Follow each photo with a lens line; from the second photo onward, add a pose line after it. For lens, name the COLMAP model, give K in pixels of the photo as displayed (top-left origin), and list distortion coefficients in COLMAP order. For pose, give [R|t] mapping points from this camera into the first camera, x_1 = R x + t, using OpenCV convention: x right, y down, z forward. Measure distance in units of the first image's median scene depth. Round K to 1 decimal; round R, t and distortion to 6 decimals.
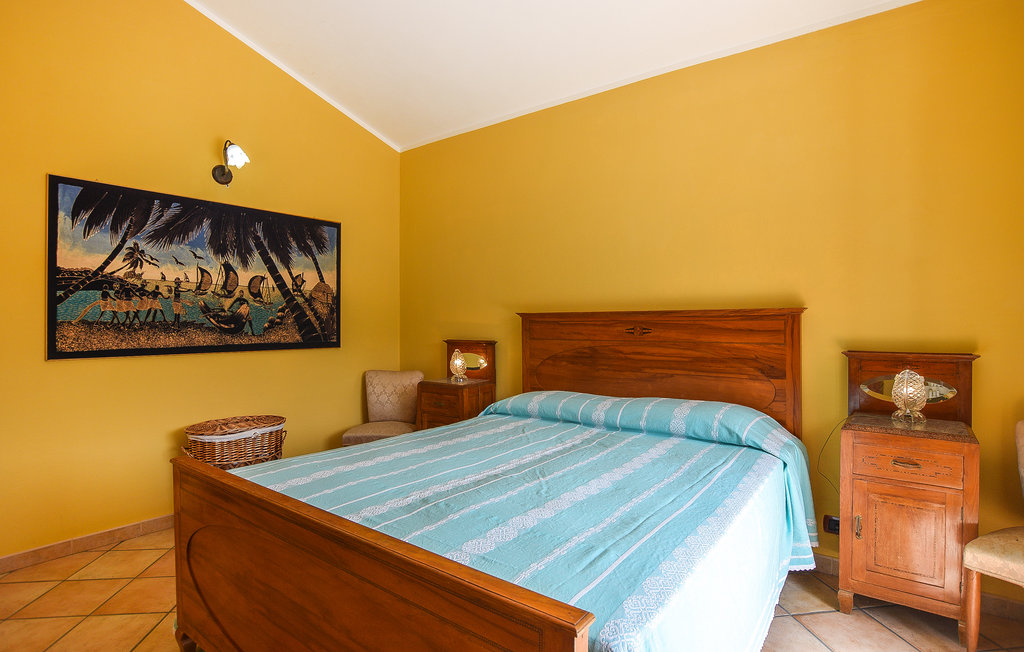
lens RADIAL K [[512.5, 0, 512.3], [0, 512.5, 325.6], [0, 0, 1]] dist [-0.021708, -0.000200]
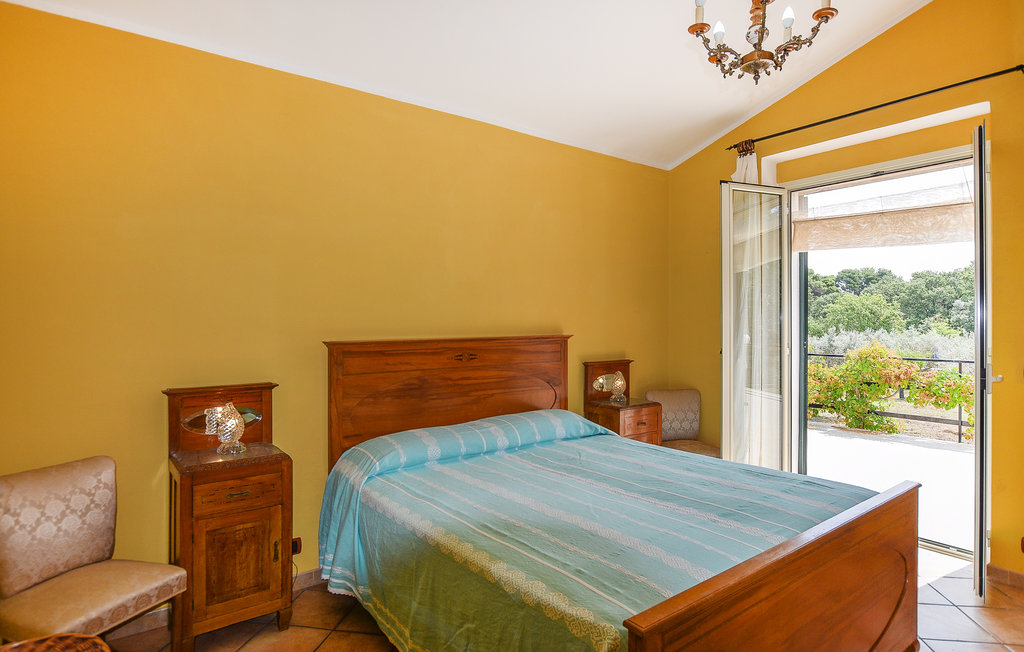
lens RADIAL K [[556.0, 0, 512.1], [0, 556.0, 324.2], [0, 0, 1]] dist [-0.013744, -0.000275]
pose [[0.275240, -0.003891, 0.961368, -0.801213], [0.011667, 0.999932, 0.000706, -0.055516], [-0.961305, 0.011022, 0.275266, 0.580896]]
